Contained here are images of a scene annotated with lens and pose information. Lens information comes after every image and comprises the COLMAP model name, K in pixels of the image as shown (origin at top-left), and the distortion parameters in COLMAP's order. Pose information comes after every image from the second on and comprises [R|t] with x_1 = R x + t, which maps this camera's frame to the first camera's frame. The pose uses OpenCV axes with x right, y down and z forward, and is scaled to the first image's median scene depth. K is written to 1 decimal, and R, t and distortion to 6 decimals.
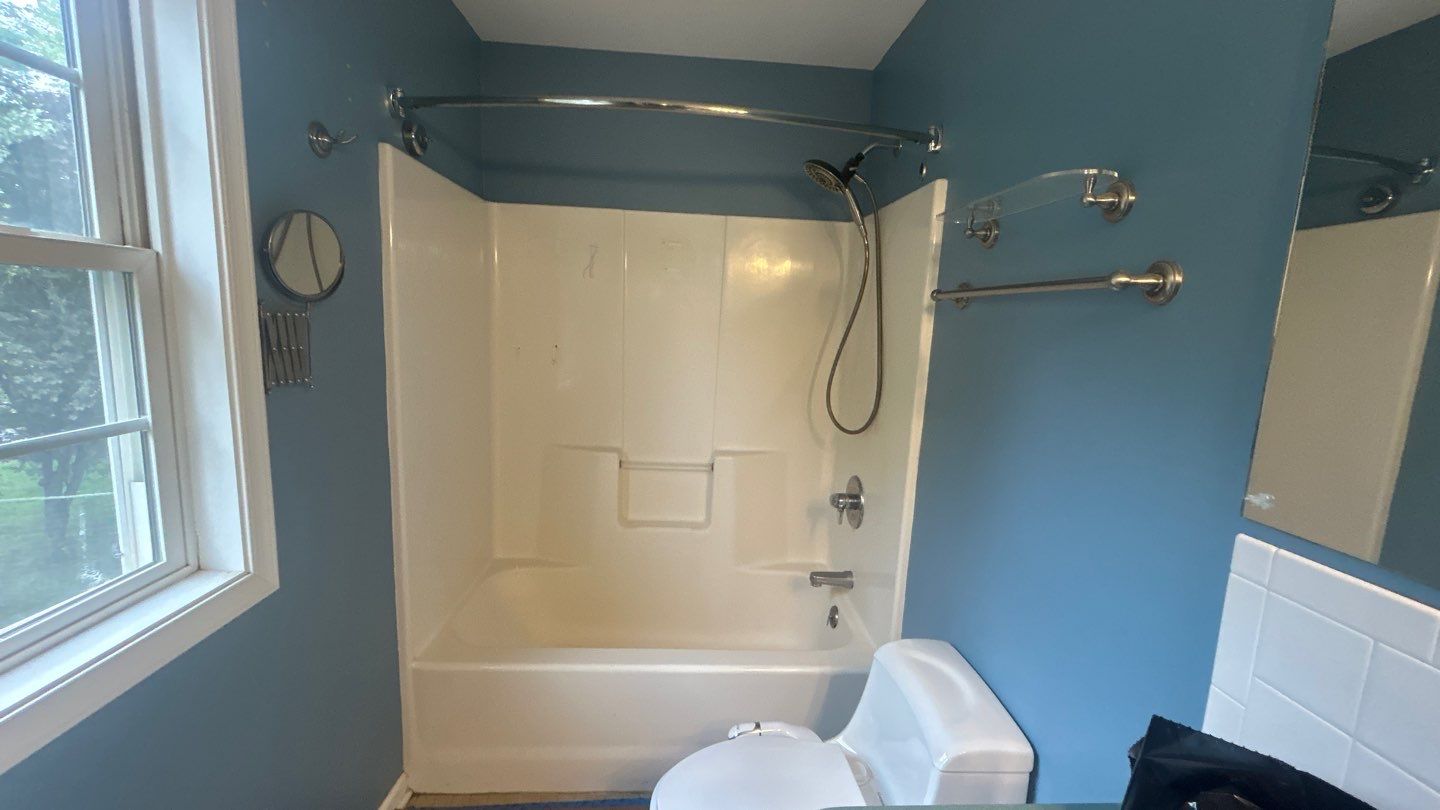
lens RADIAL K [[587.0, 0, 720.4], [0, 587.0, 402.3], [0, 0, 1]] dist [-0.002853, 0.000577]
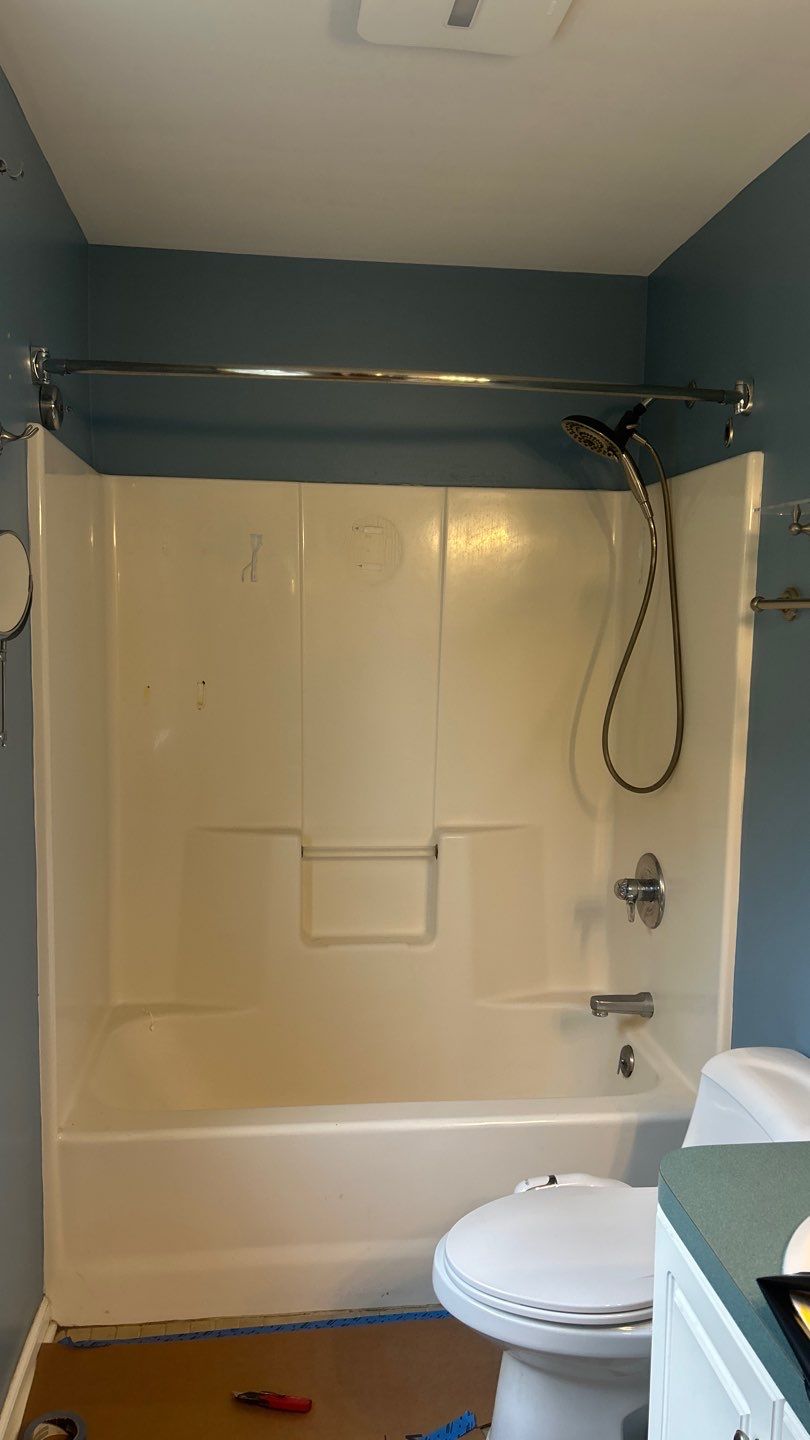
lens RADIAL K [[1088.1, 0, 400.3], [0, 1088.1, 726.0], [0, 0, 1]] dist [0.066998, -0.072595]
pose [[0.997965, -0.034058, 0.053907, -0.143384], [0.036197, 0.998575, -0.039212, 0.015529], [-0.052494, 0.041084, 0.997776, -0.320408]]
